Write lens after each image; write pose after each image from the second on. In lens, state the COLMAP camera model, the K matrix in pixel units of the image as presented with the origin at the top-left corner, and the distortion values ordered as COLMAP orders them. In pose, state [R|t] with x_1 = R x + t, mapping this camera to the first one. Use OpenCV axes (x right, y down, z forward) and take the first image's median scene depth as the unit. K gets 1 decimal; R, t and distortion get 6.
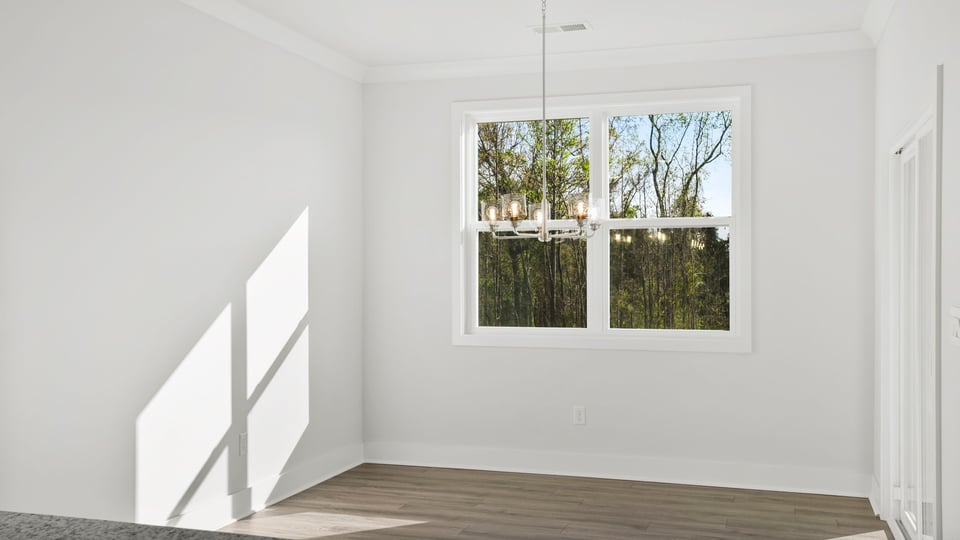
lens RADIAL K [[925.1, 0, 496.3], [0, 925.1, 292.5], [0, 0, 1]] dist [0.051329, -0.007671]
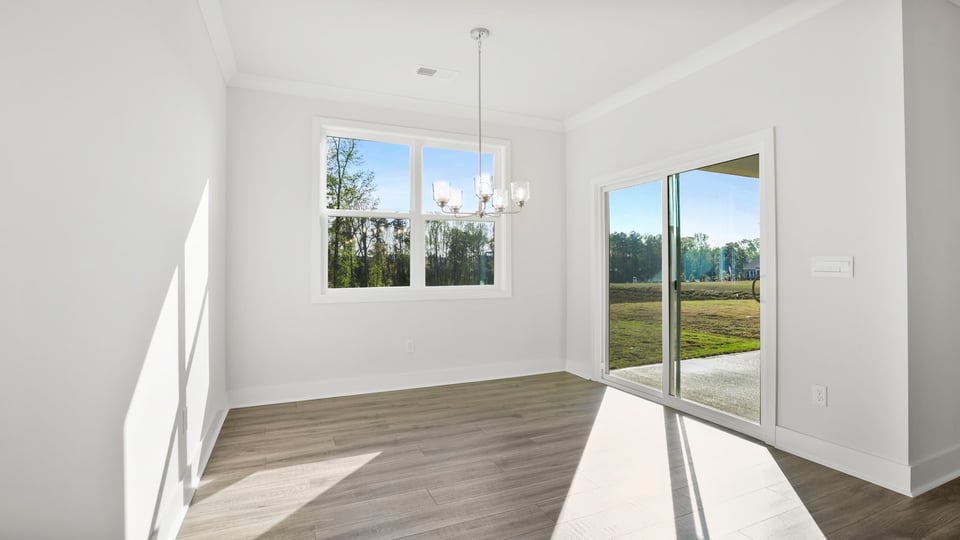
lens RADIAL K [[440.8, 0, 484.3], [0, 440.8, 265.2], [0, 0, 1]] dist [-0.001054, -0.000041]
pose [[0.757317, 0.002865, 0.653041, -0.305225], [0.011021, 0.999792, -0.017168, 0.019466], [-0.652955, 0.020199, 0.757128, 0.435347]]
